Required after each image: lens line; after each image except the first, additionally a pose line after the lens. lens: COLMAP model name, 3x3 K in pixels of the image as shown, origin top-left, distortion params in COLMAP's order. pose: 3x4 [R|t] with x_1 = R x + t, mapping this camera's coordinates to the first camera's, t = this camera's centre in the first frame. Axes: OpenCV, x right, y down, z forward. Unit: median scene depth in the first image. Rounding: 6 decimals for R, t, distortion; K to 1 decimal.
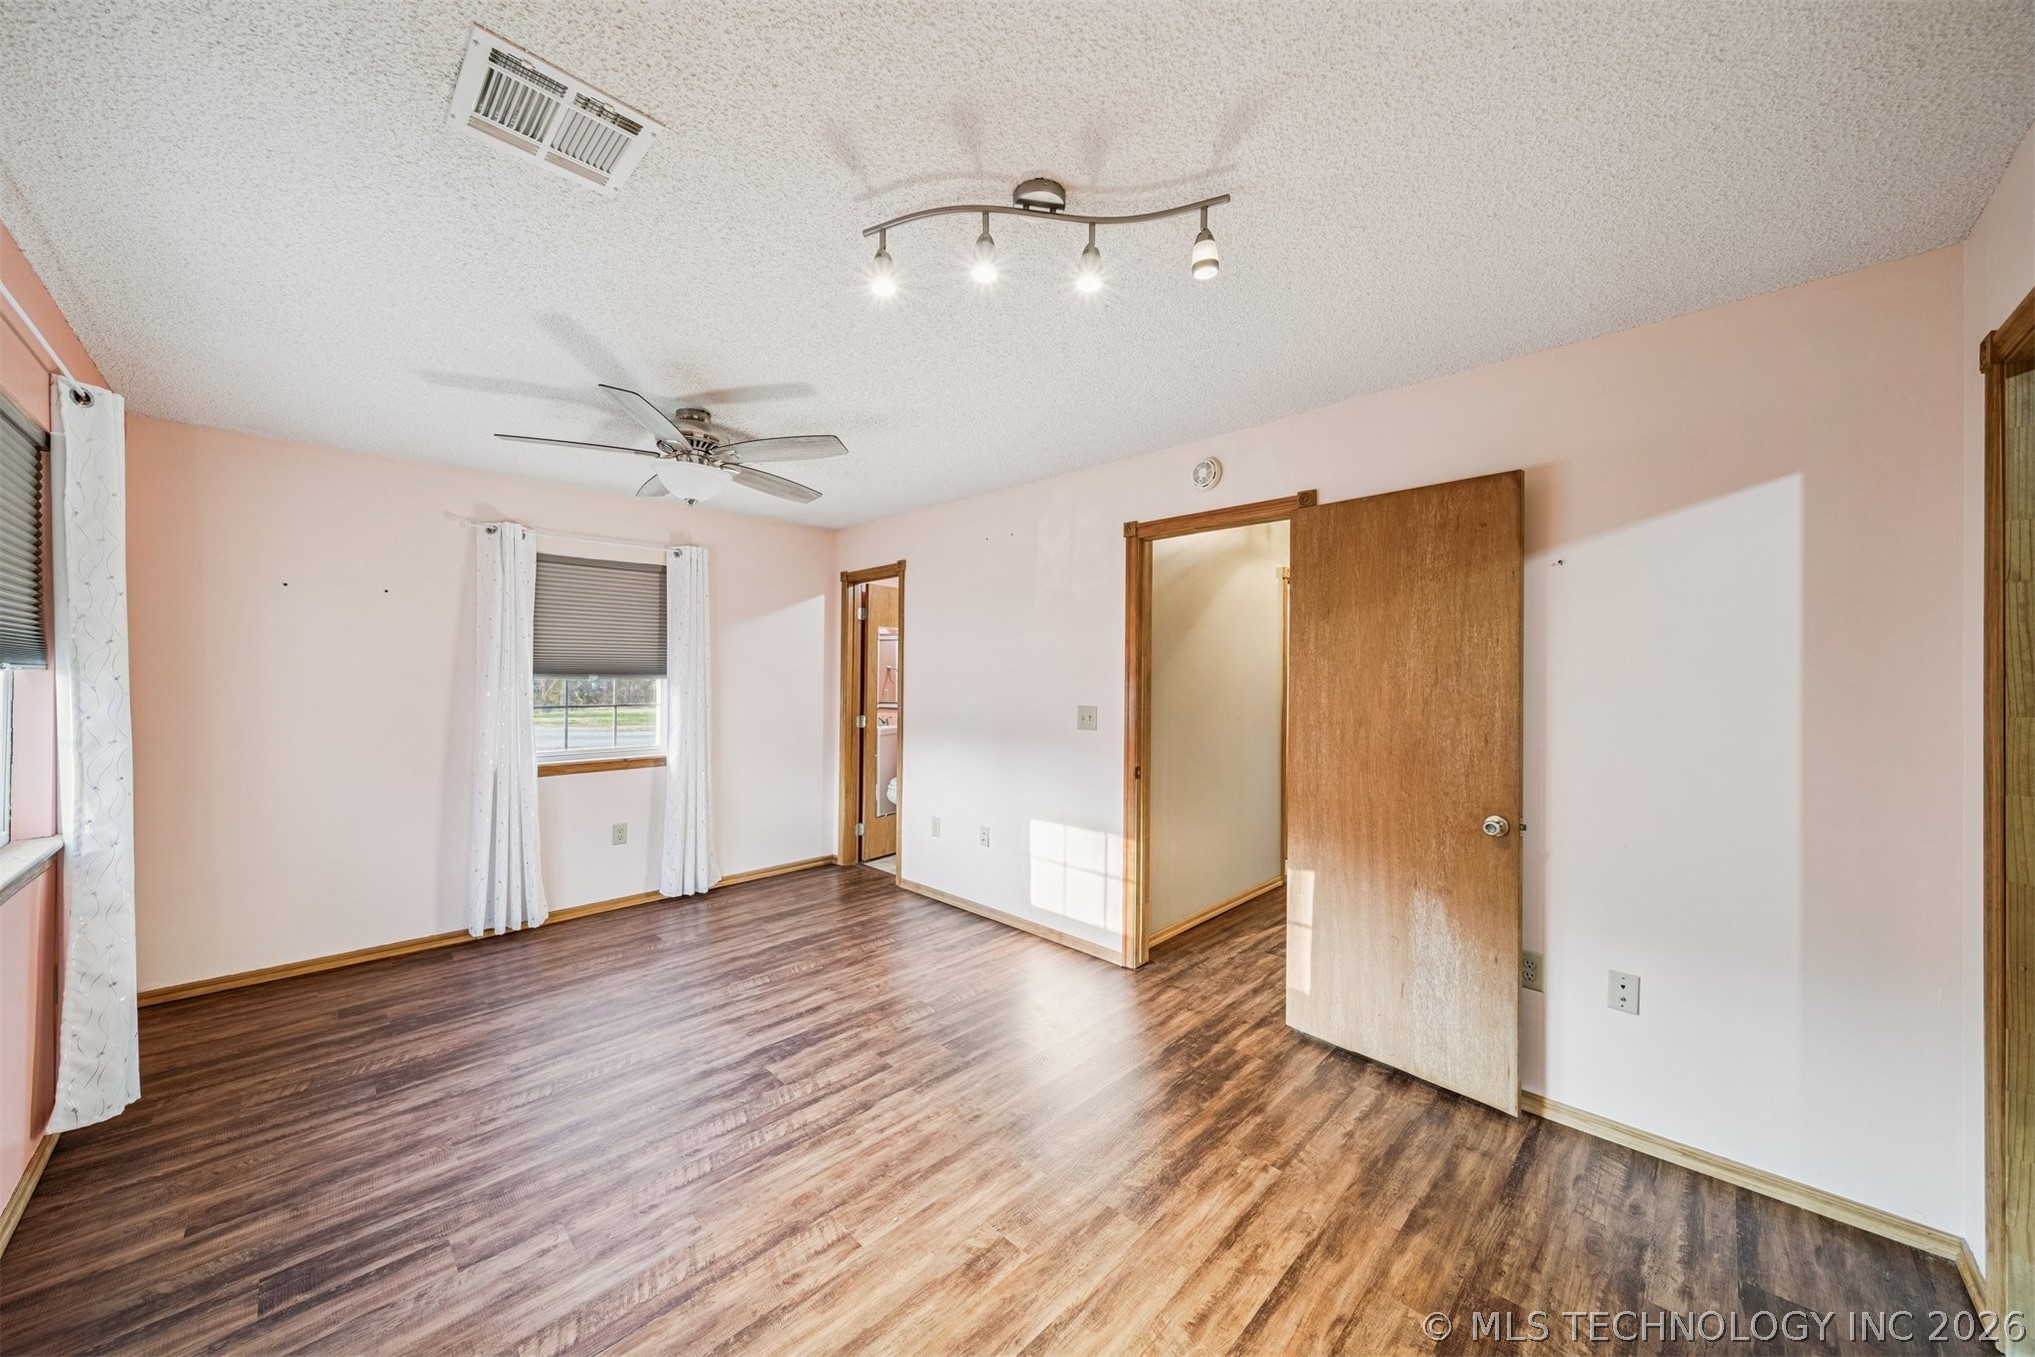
lens RADIAL K [[716.6, 0, 1001.9], [0, 716.6, 662.7], [0, 0, 1]] dist [0.001491, -0.001469]
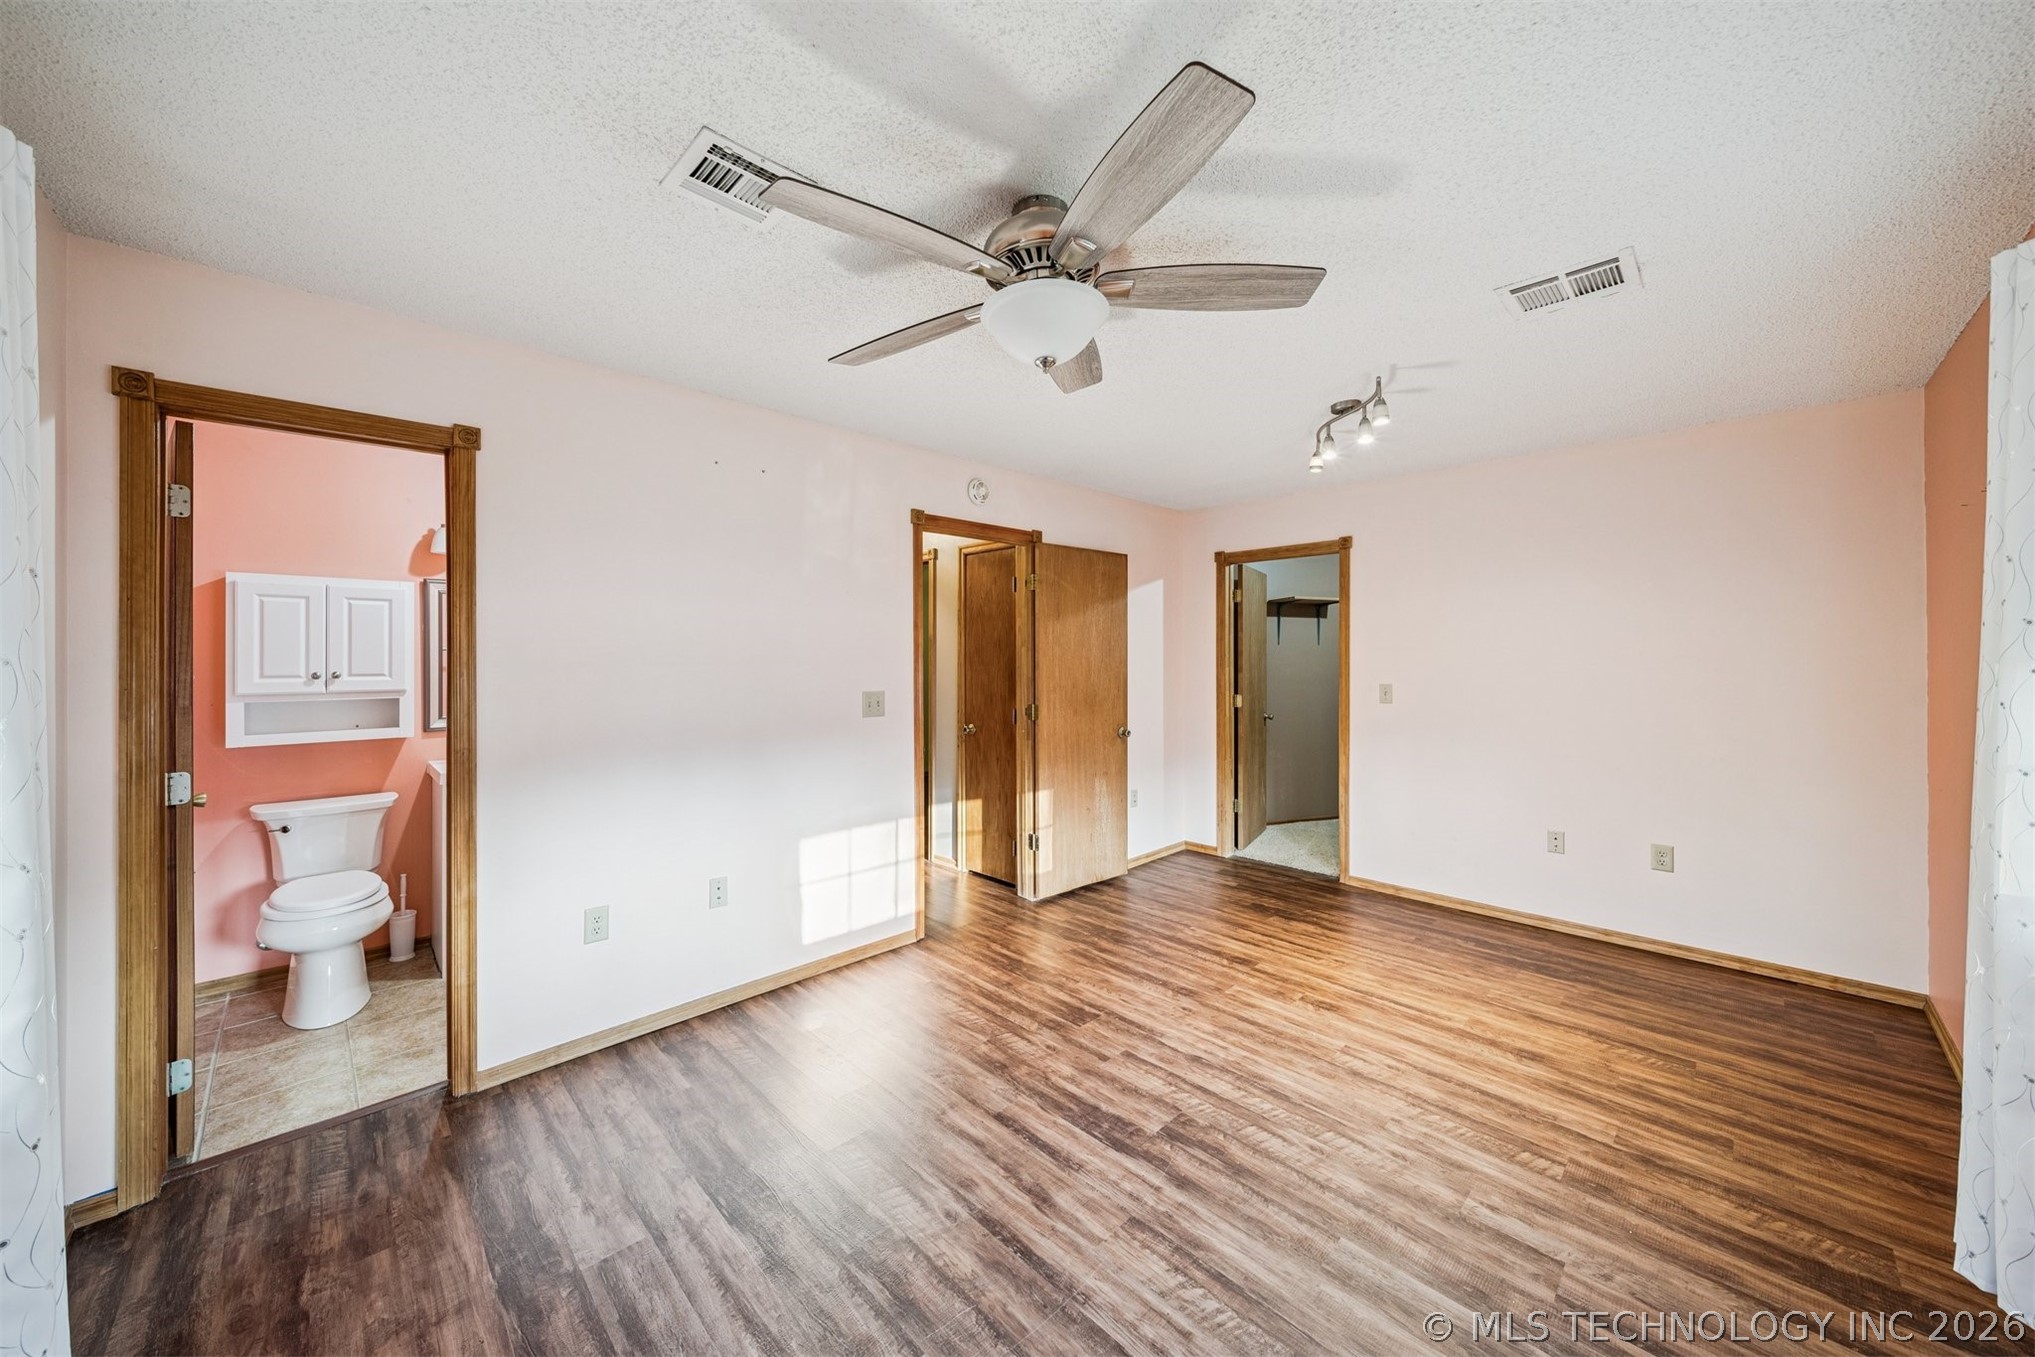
lens RADIAL K [[716.6, 0, 1001.9], [0, 716.6, 662.7], [0, 0, 1]] dist [0.001491, -0.001469]
pose [[0.018393, -0.015208, 0.999715, -1.335035], [-0.011812, 0.999811, 0.015427, 0.010169], [-0.999761, -0.012092, 0.018210, 1.349886]]
